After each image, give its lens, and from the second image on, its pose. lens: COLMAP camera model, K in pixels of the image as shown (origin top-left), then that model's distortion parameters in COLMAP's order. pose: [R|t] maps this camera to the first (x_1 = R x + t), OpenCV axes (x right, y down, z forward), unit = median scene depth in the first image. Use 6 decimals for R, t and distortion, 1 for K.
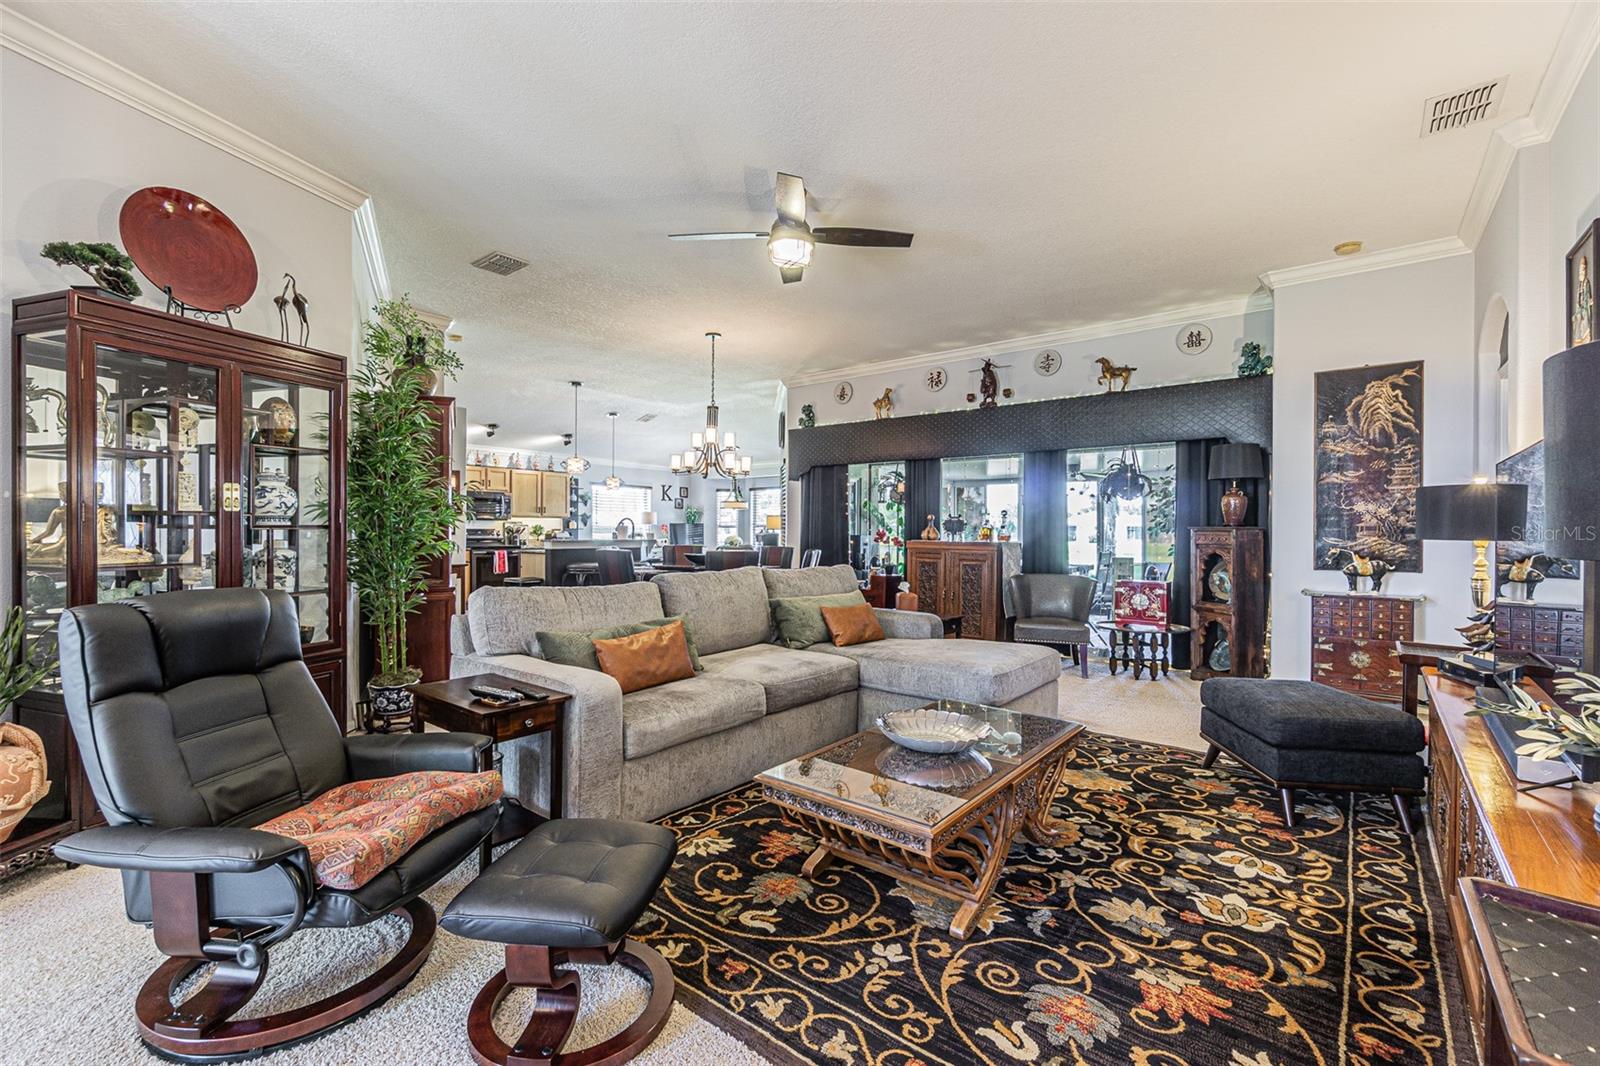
lens RADIAL K [[693.5, 0, 787.1], [0, 693.5, 528.3], [0, 0, 1]] dist [0.001213, -0.003372]
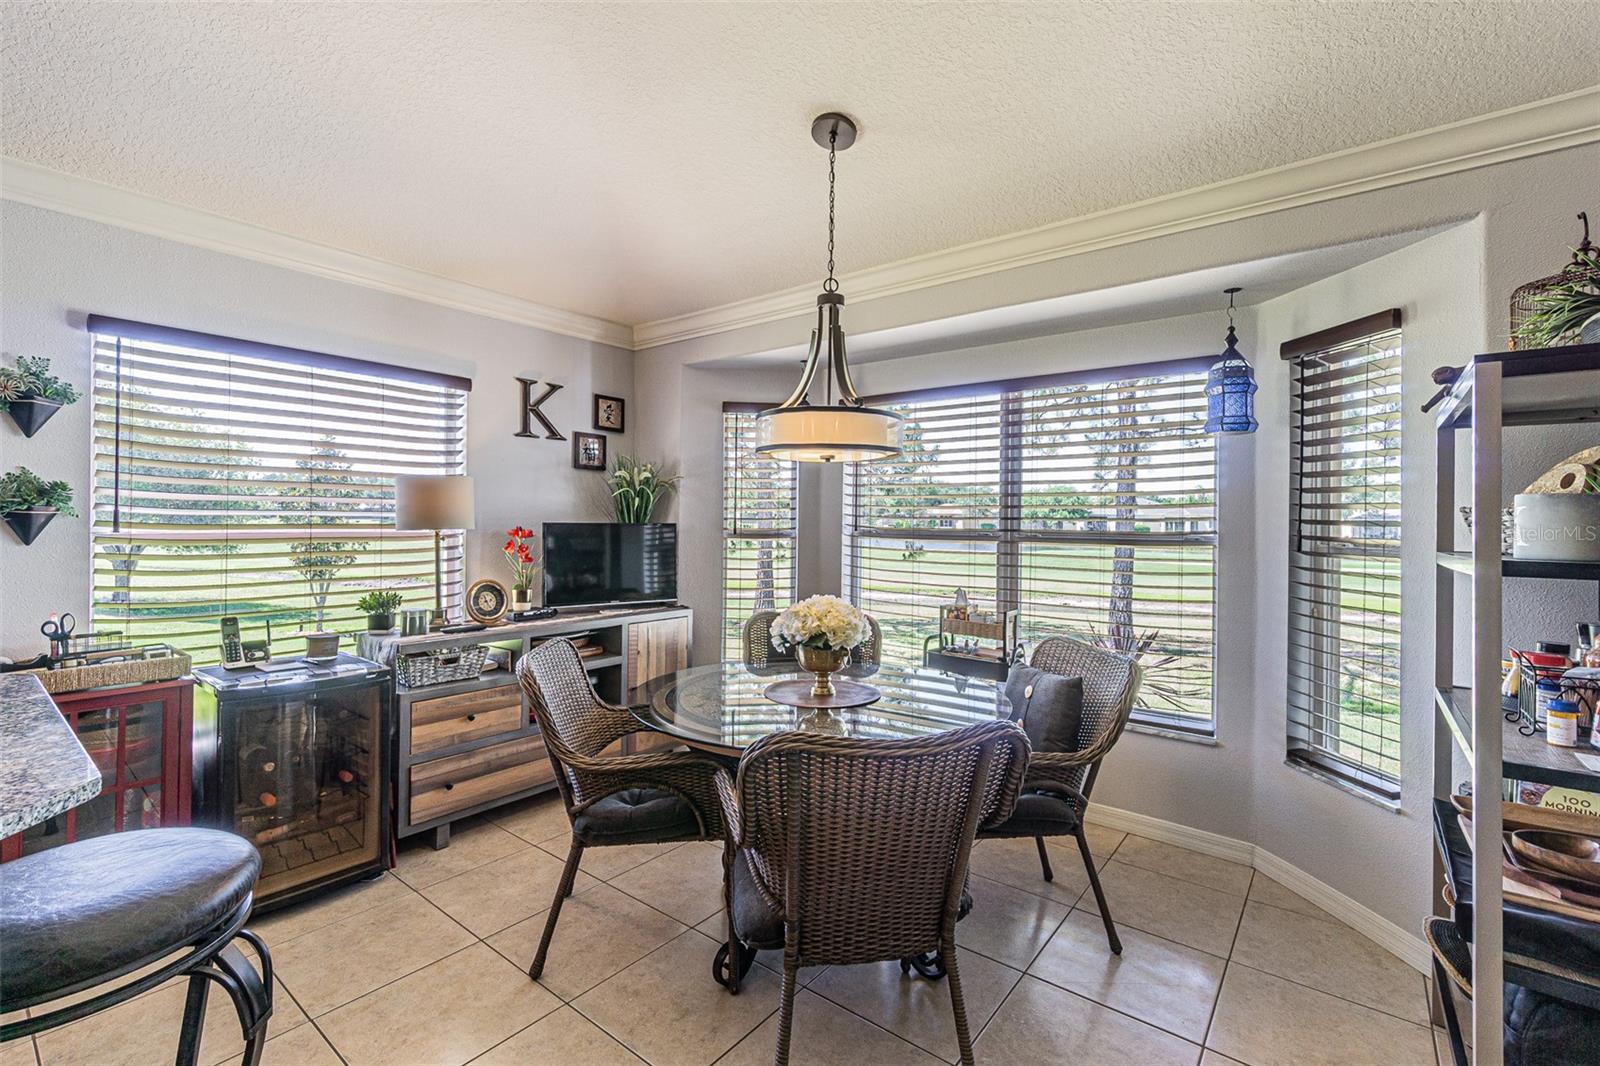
lens RADIAL K [[693.5, 0, 804.6], [0, 693.5, 530.3], [0, 0, 1]] dist [0.001213, -0.003372]
pose [[0.999709, 0.006246, 0.023292, -0.093884], [-0.006694, 0.999793, 0.019216, -0.012221], [-0.023167, -0.019366, 0.999544, 0.892798]]
